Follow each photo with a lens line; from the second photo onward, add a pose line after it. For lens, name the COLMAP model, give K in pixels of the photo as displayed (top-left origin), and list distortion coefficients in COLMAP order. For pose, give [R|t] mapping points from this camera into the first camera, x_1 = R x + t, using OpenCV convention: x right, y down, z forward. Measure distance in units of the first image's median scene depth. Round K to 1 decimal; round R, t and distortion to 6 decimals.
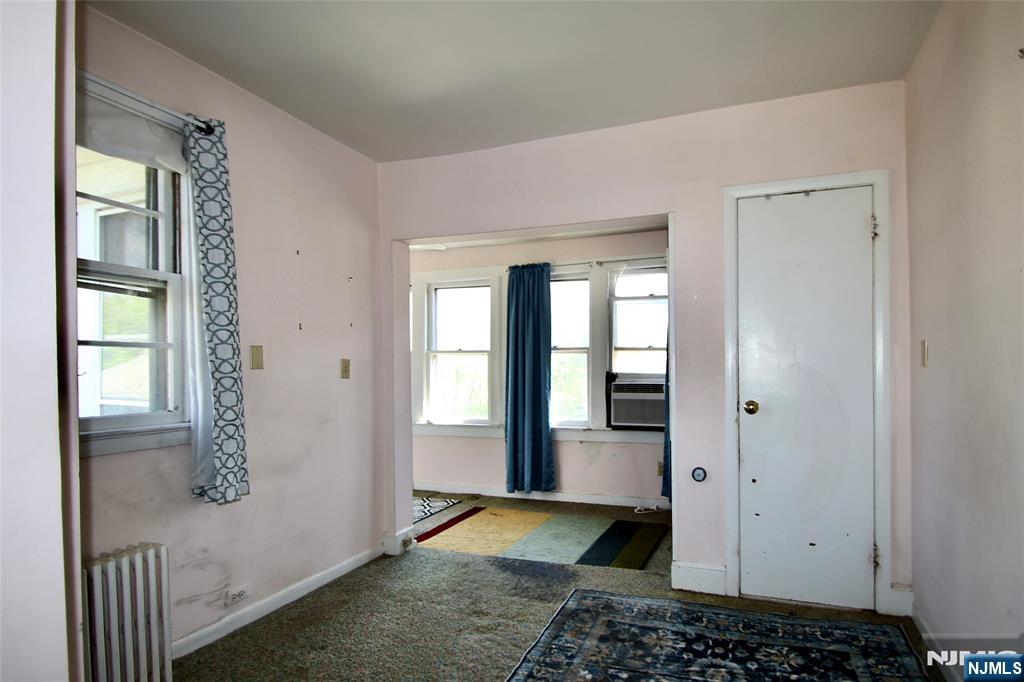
lens RADIAL K [[586.9, 0, 513.1], [0, 586.9, 359.5], [0, 0, 1]] dist [0.000882, 0.000175]
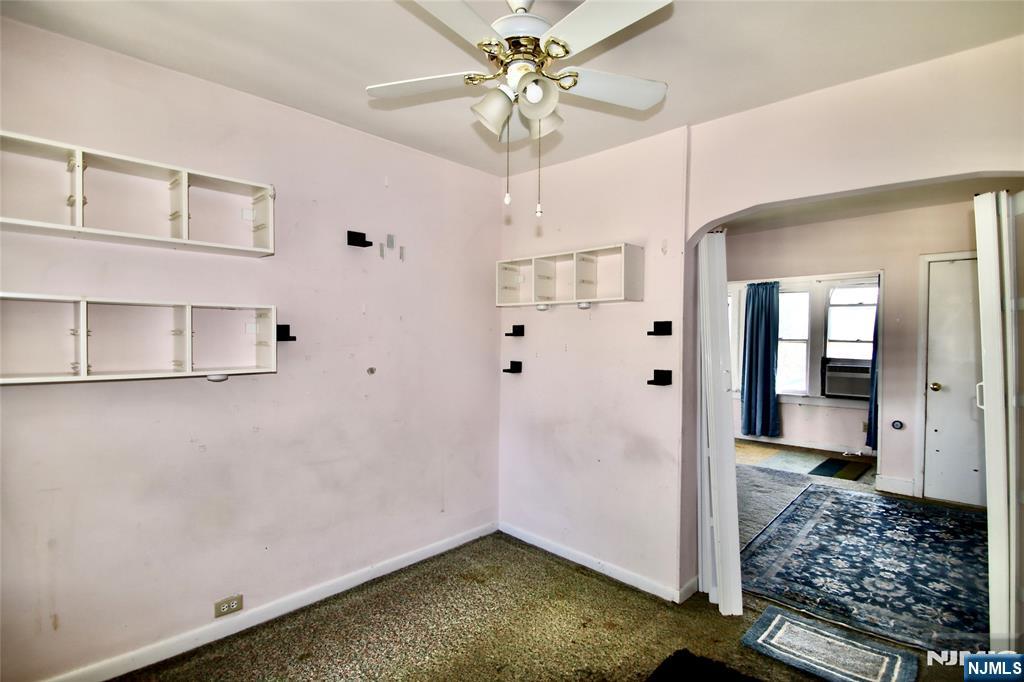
lens RADIAL K [[484.1, 0, 512.0], [0, 484.1, 341.0], [0, 0, 1]] dist [-0.000701, -0.012755]
pose [[0.930483, 0.019900, -0.365793, -0.123549], [-0.013325, 0.999701, 0.020492, -0.034474], [0.366092, -0.014193, 0.930471, -0.400181]]
